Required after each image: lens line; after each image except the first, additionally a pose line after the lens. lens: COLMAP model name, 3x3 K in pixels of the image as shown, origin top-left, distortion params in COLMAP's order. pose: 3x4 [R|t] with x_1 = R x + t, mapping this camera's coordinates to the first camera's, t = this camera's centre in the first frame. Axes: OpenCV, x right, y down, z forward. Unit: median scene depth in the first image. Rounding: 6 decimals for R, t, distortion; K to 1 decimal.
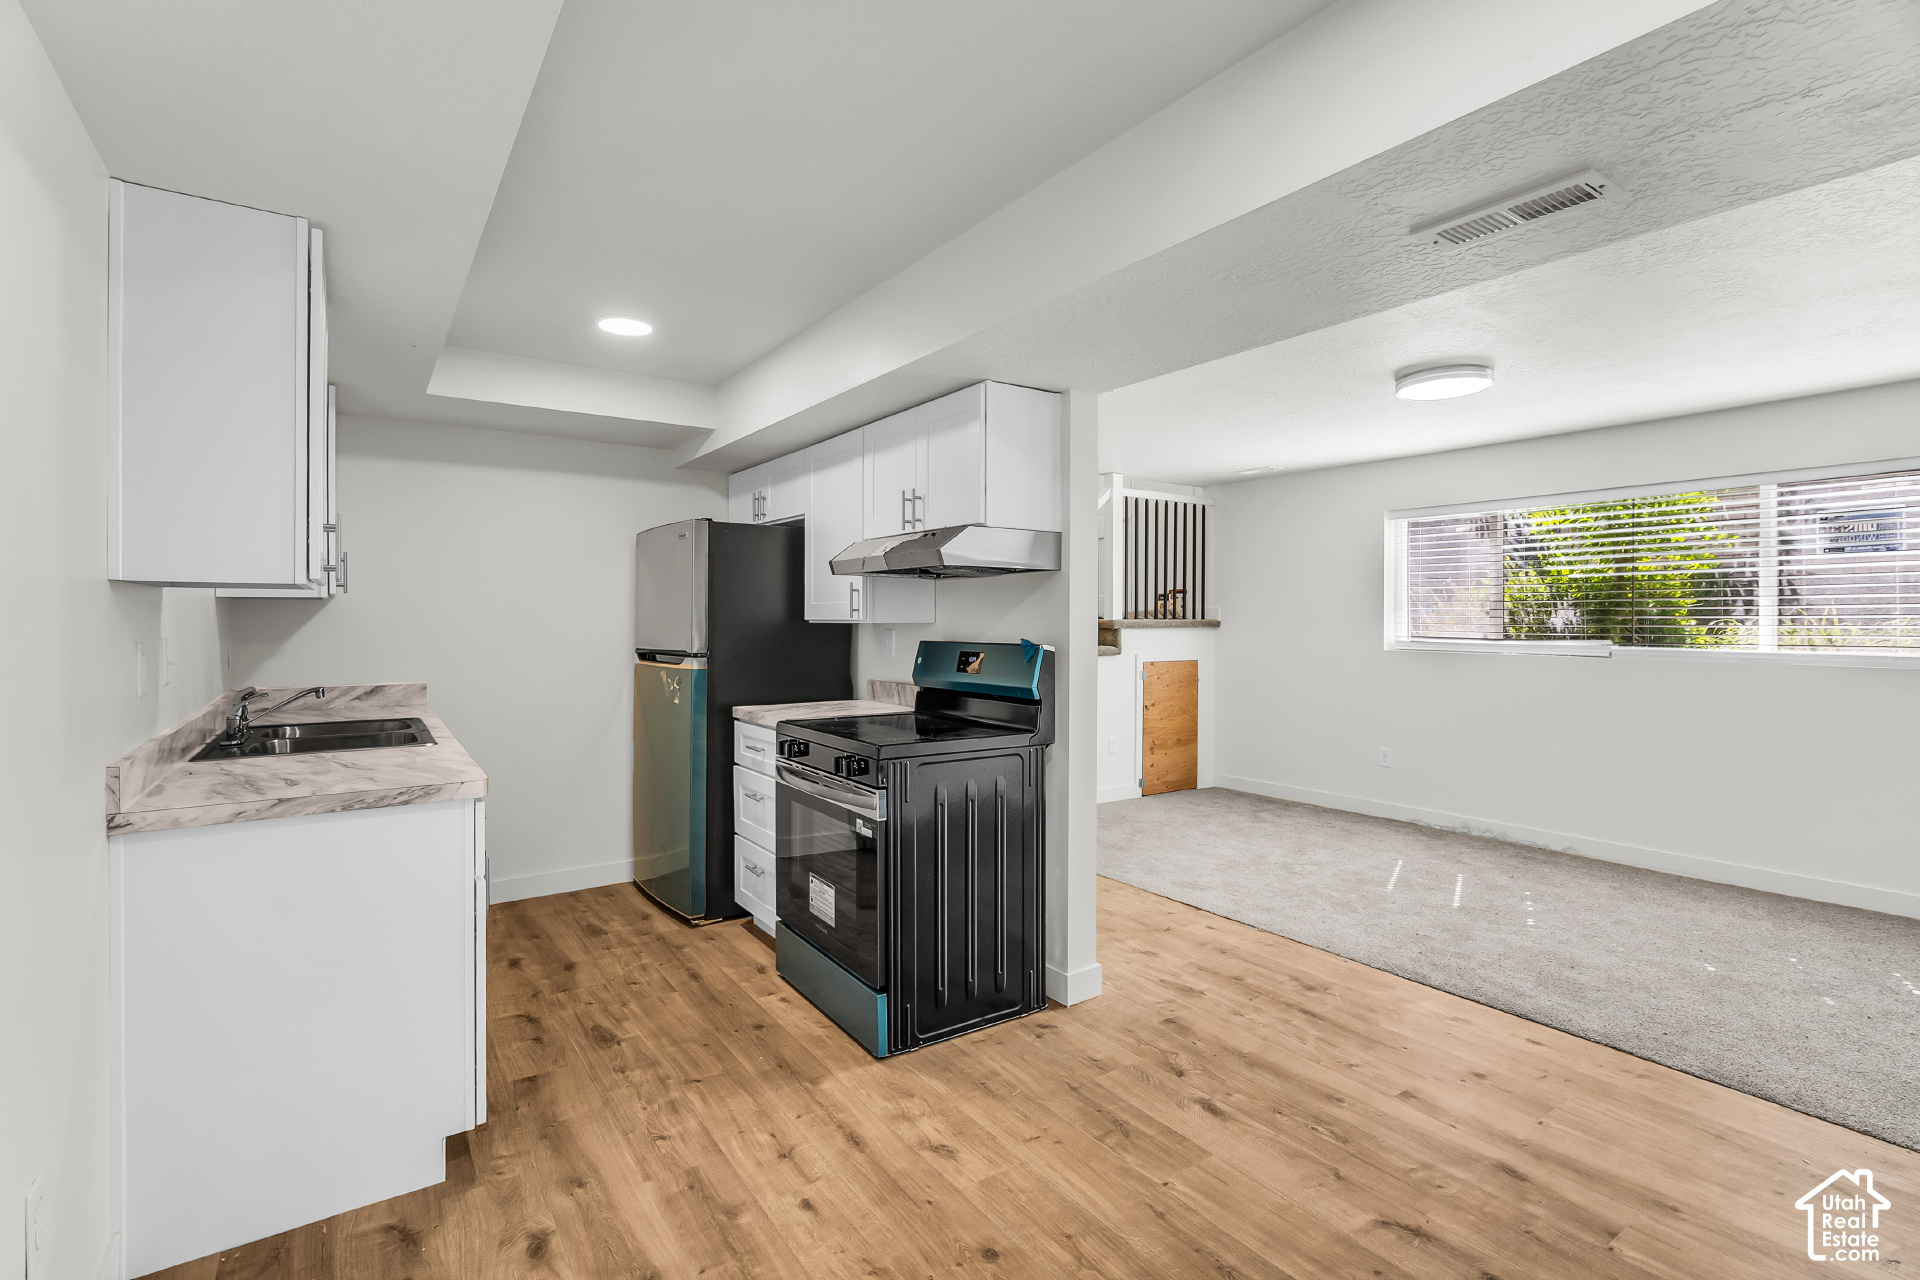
lens RADIAL K [[888.7, 0, 960.0], [0, 888.7, 640.0], [0, 0, 1]] dist [-0.000163, -0.000024]
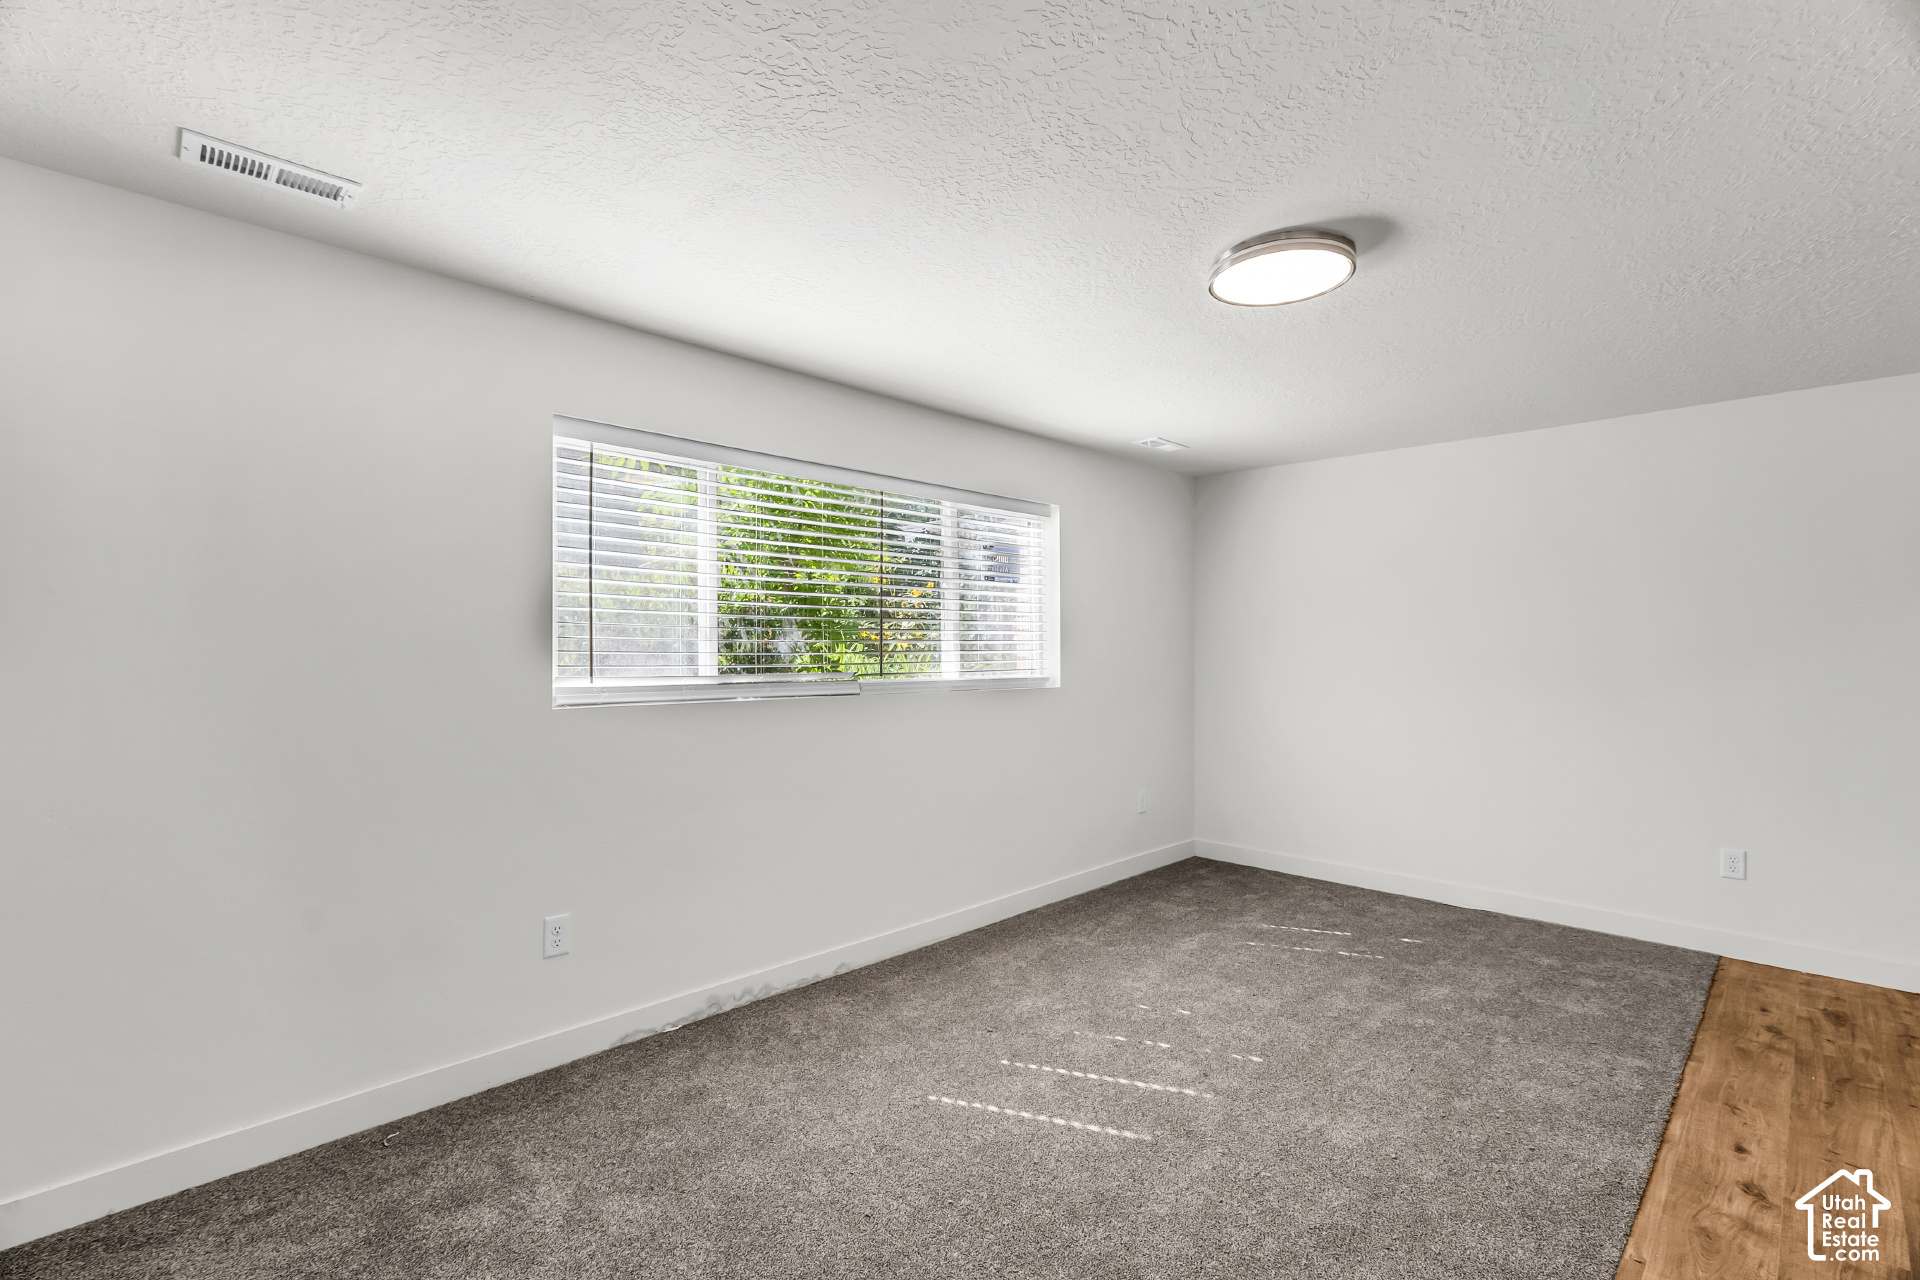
lens RADIAL K [[888.7, 0, 960.0], [0, 888.7, 640.0], [0, 0, 1]] dist [-0.000163, -0.000024]
pose [[-0.190177, -0.000453, 0.981750, -0.032248], [0.012222, 0.999921, 0.002829, -0.030911], [-0.981674, 0.012537, -0.190157, 1.179344]]
